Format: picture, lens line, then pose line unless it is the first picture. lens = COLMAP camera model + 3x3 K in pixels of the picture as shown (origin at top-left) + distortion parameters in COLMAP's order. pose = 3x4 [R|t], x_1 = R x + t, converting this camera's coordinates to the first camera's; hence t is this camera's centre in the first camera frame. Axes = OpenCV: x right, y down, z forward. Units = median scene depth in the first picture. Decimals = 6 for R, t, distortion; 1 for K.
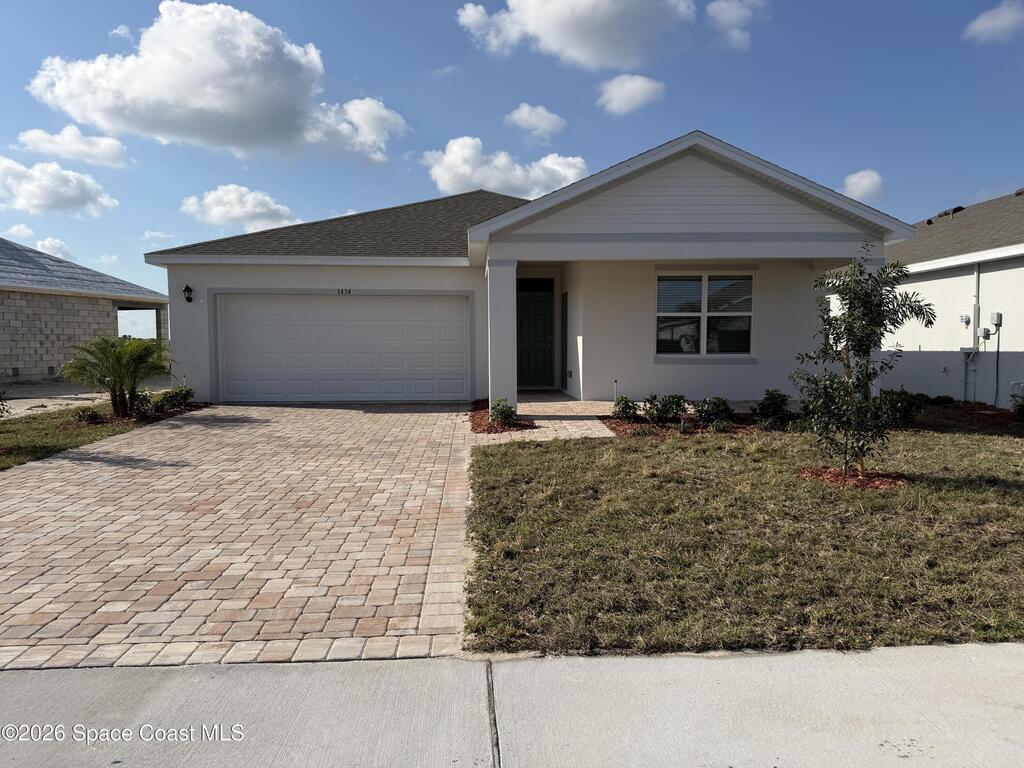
lens RADIAL K [[718.3, 0, 516.7], [0, 718.3, 386.5], [0, 0, 1]] dist [0.060445, -0.074369]
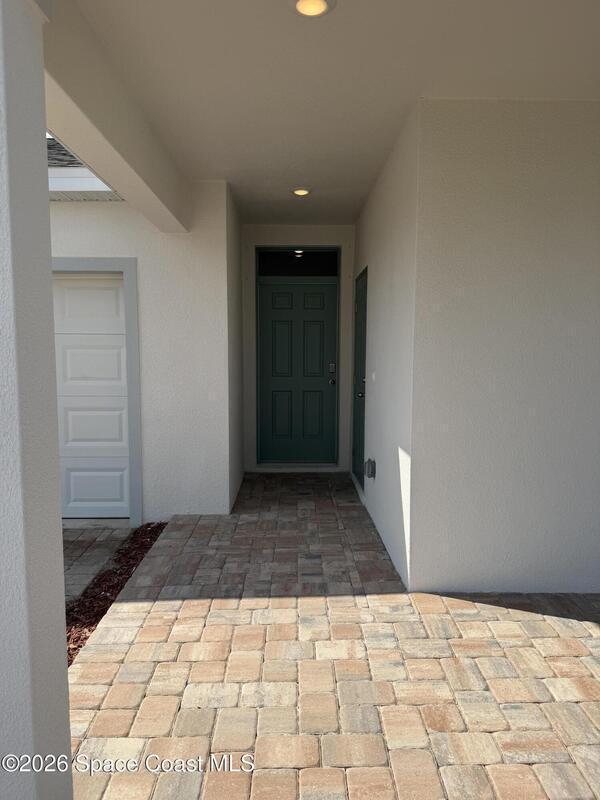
lens RADIAL K [[561.2, 0, 302.1], [0, 561.2, 403.1], [0, 0, 1]] dist [0.060445, -0.074369]
pose [[0.998874, 0.012090, -0.045868, 0.064508], [-0.010378, 0.999247, 0.037379, -0.085497], [0.046286, -0.036861, 0.998248, 0.889192]]
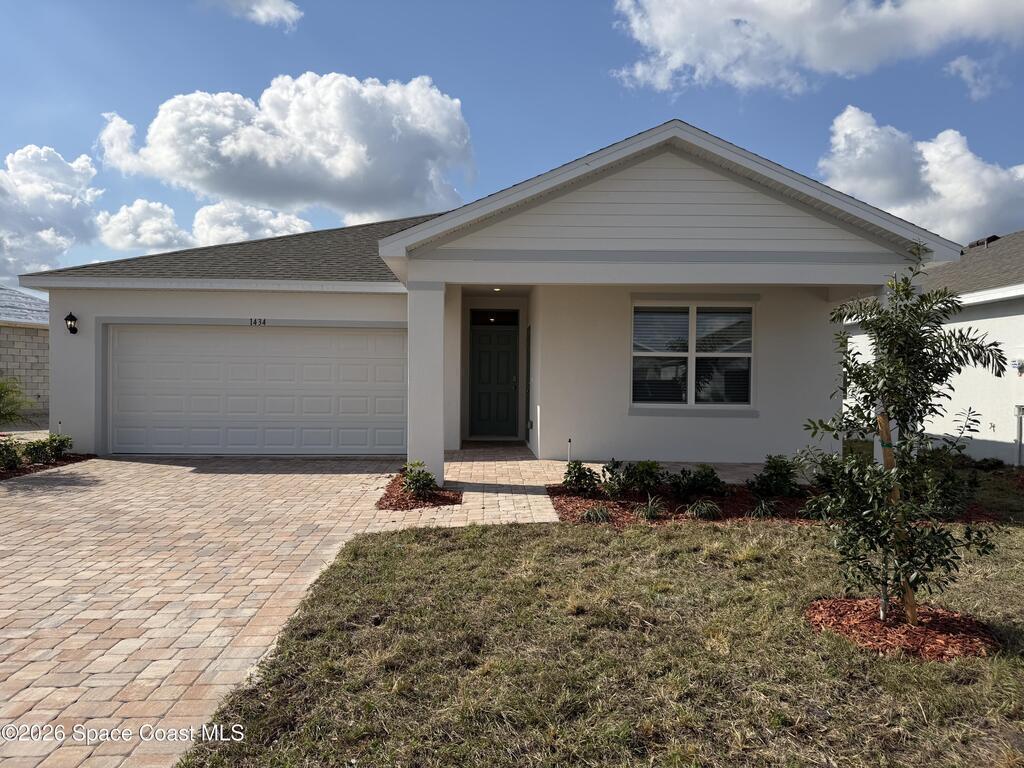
lens RADIAL K [[718.3, 0, 513.4], [0, 718.3, 386.4], [0, 0, 1]] dist [0.060445, -0.074369]
pose [[0.999705, 0.012665, -0.020702, 0.092413], [-0.013689, 0.998652, -0.050075, -0.025881], [0.020040, 0.050343, 0.998531, 0.230483]]
